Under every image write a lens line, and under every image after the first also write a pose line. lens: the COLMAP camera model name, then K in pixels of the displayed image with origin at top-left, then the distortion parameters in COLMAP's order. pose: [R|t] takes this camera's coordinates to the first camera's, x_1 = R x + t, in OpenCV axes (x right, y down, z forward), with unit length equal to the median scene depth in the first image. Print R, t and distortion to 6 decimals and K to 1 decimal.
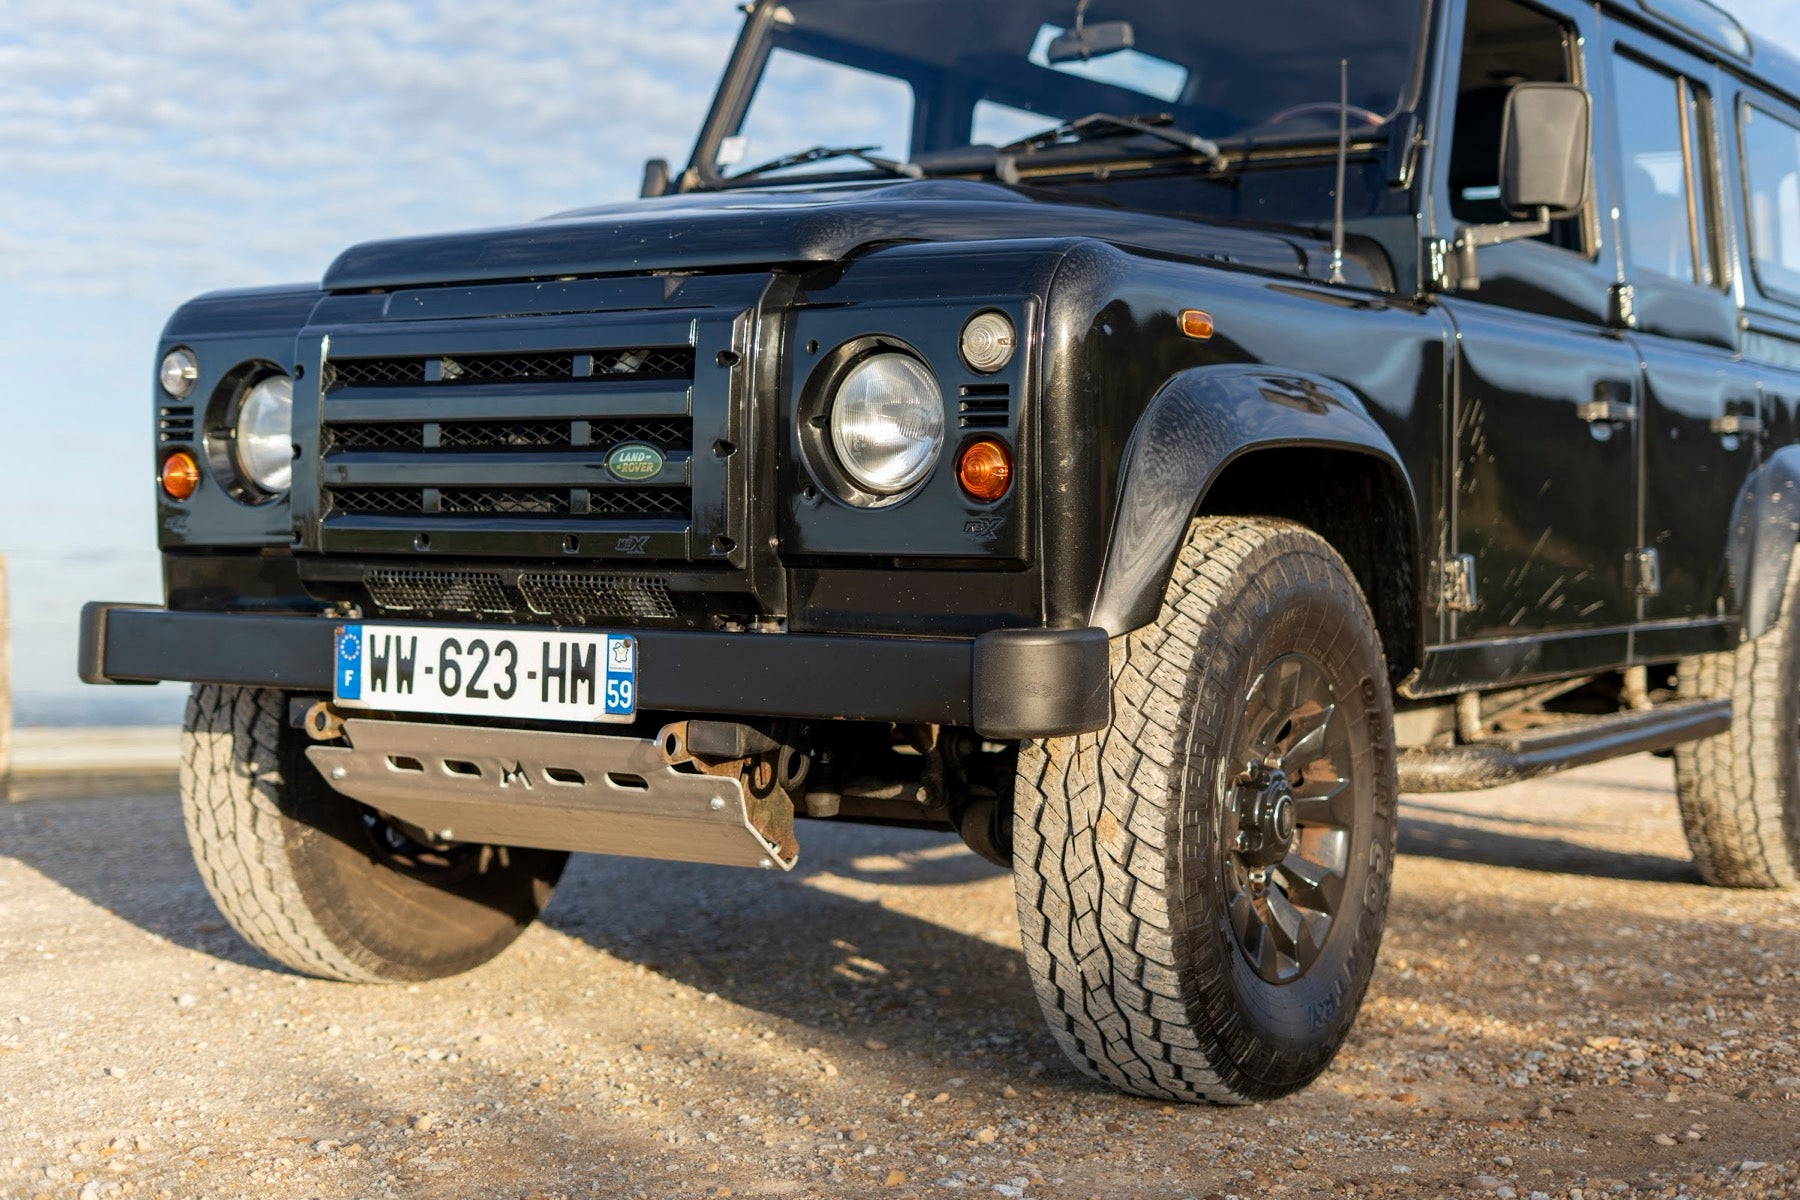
lens RADIAL K [[2587.8, 0, 900.0], [0, 2587.8, 600.0], [0, 0, 1]] dist [0.013263, -0.068871]
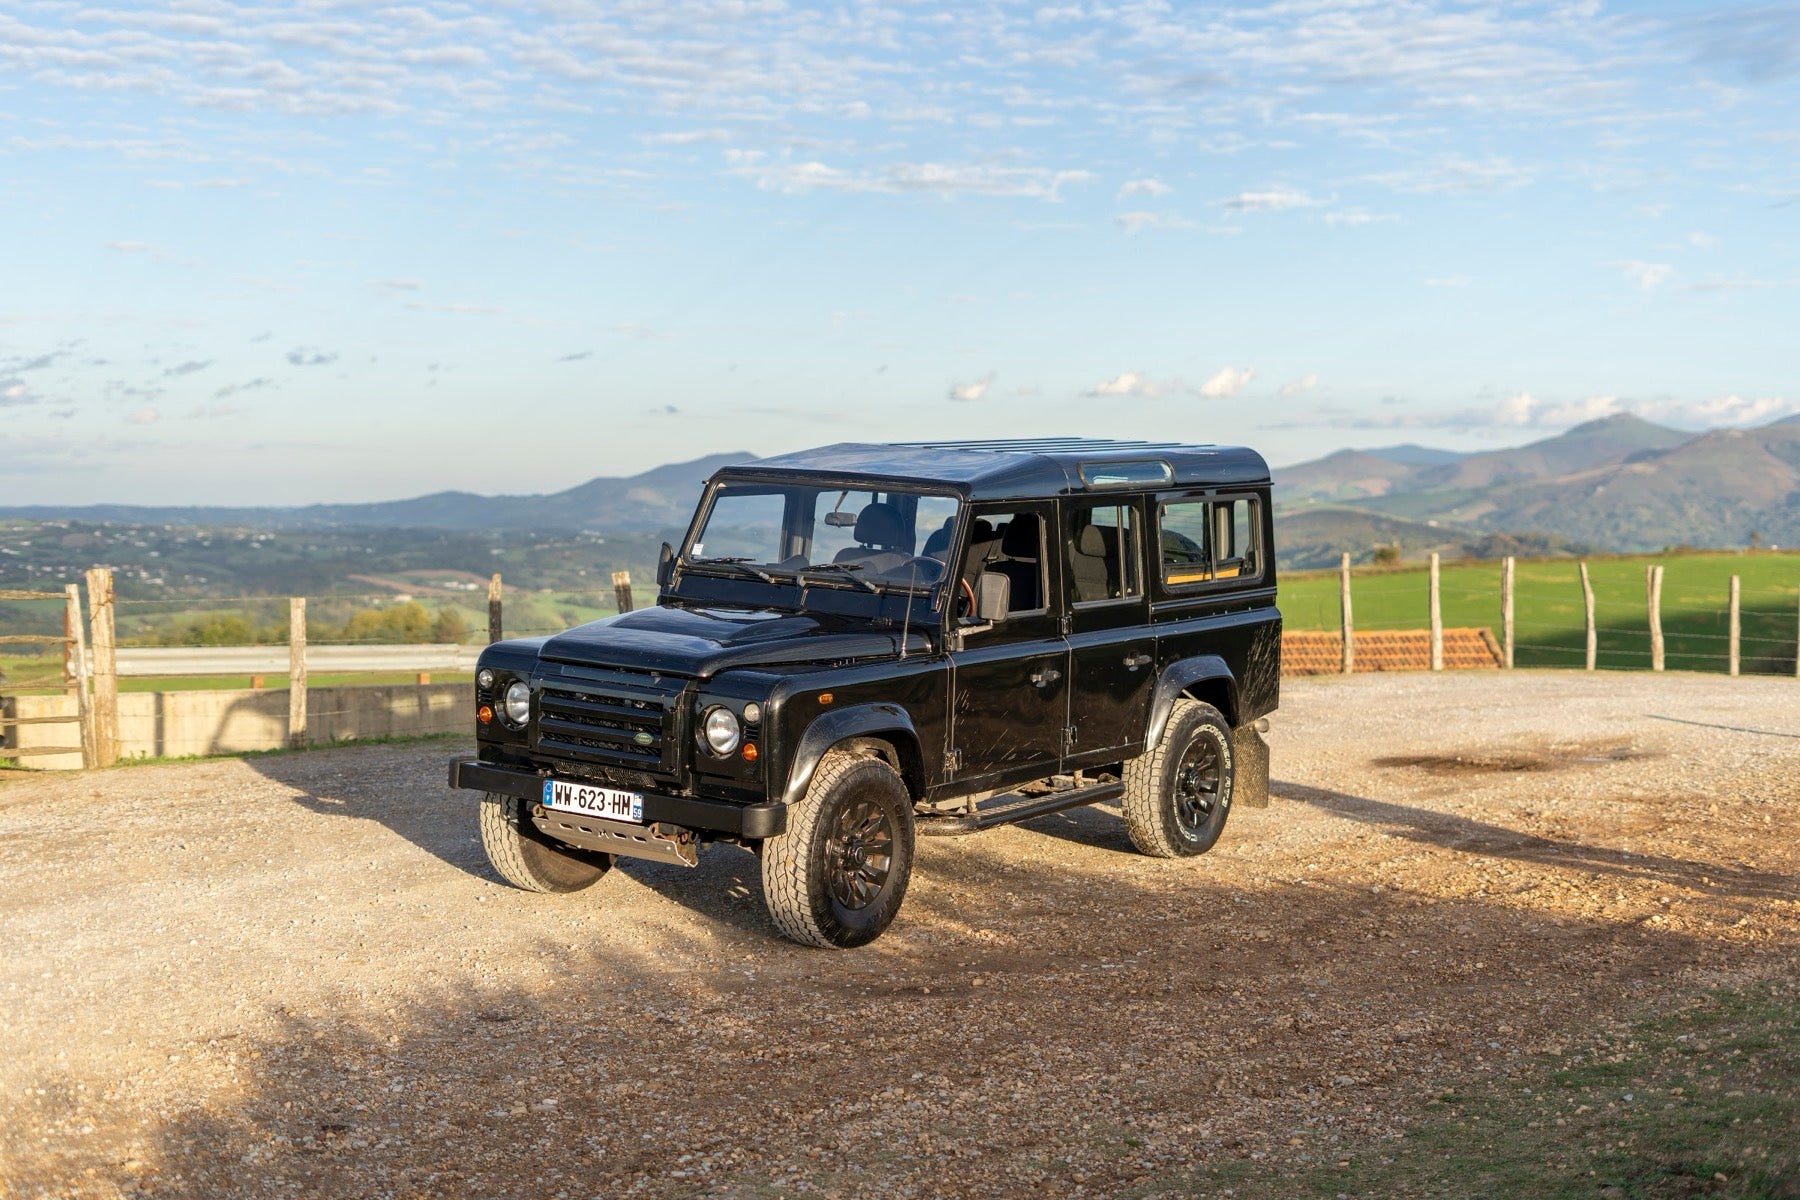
lens RADIAL K [[2587.8, 0, 900.0], [0, 2587.8, 600.0], [0, 0, 1]] dist [0.013263, -0.068871]
pose [[0.999120, 0.025072, -0.033619, 0.292743], [-0.022770, 0.997480, 0.067198, -0.417570], [0.035219, -0.066373, 0.997173, -1.988688]]
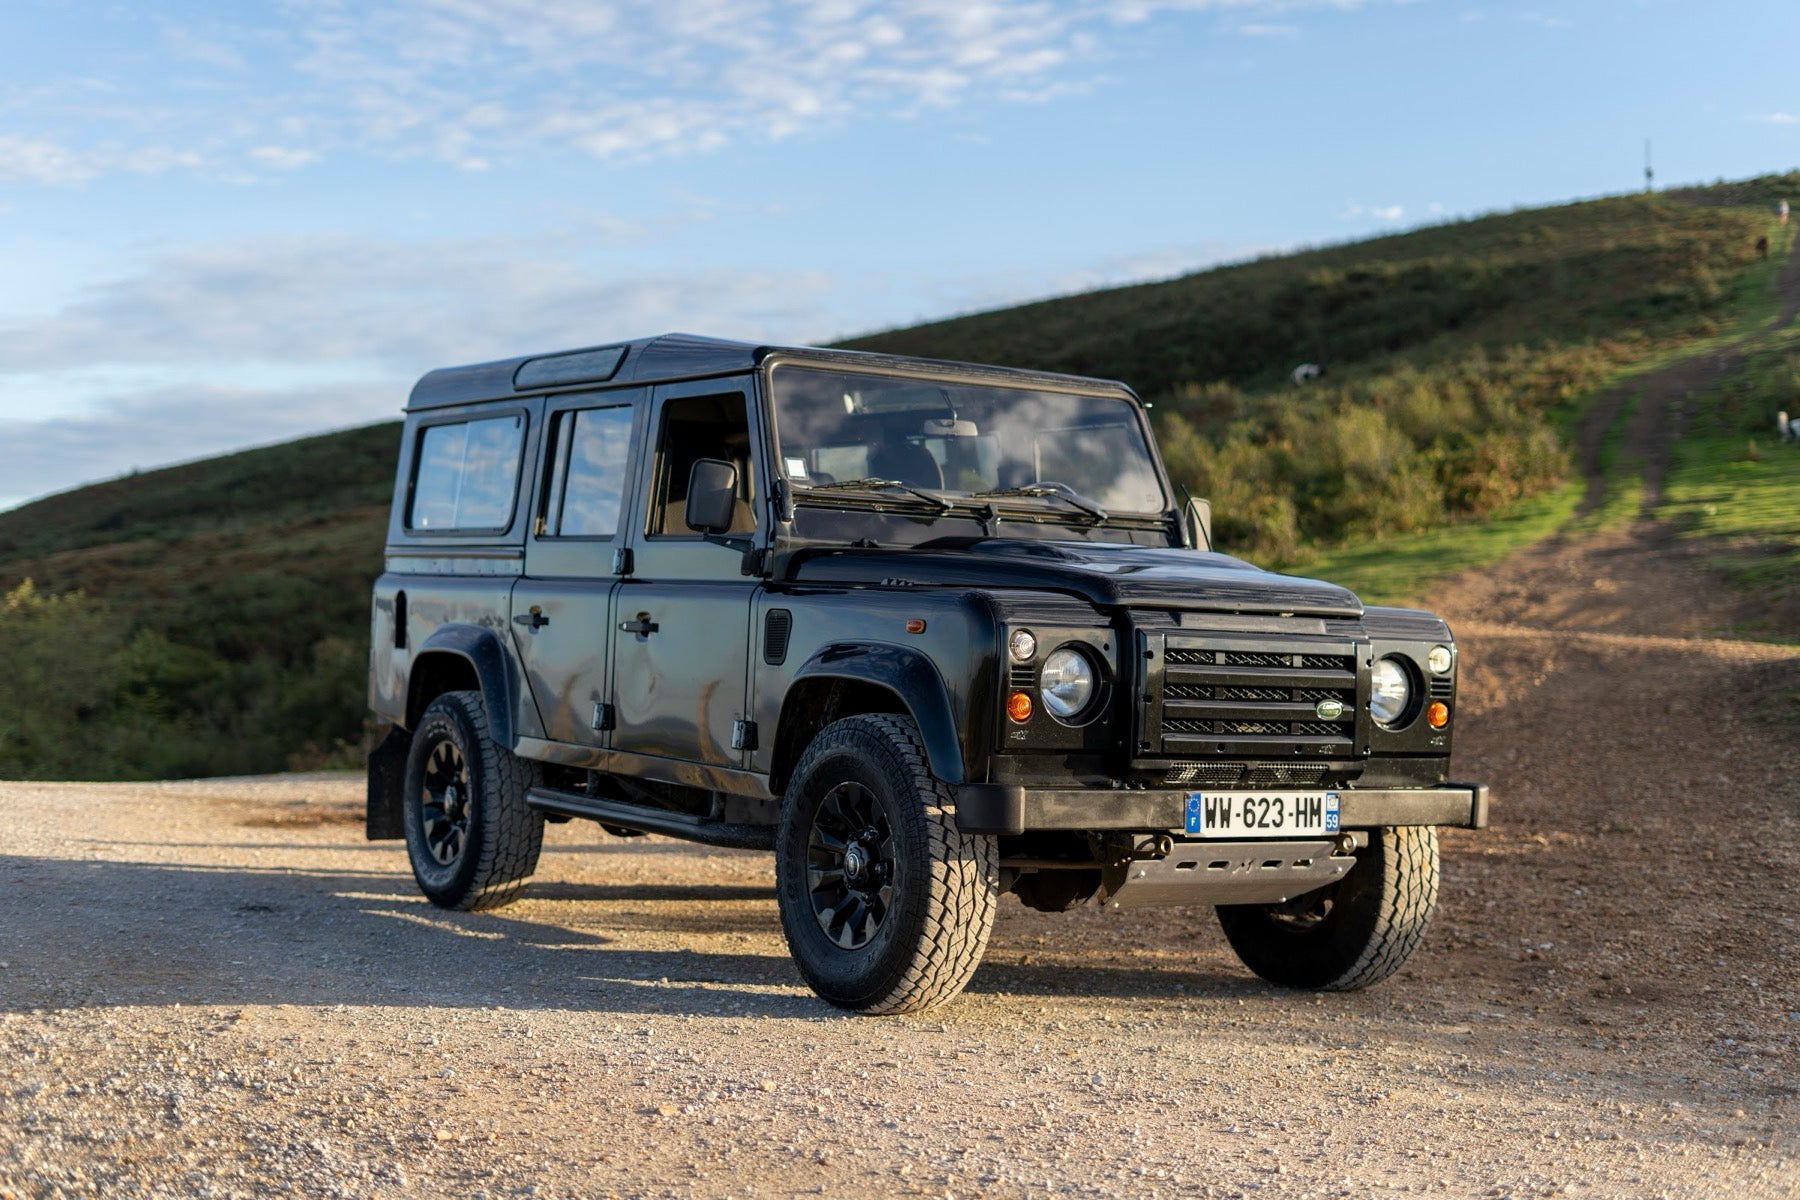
lens RADIAL K [[2587.8, 0, 900.0], [0, 2587.8, 600.0], [0, 0, 1]] dist [0.013263, -0.068871]
pose [[0.427504, 0.015137, 0.903887, -2.062504], [-0.012283, 0.999865, -0.010935, -0.110404], [-0.903930, -0.006428, 0.427632, 0.406057]]
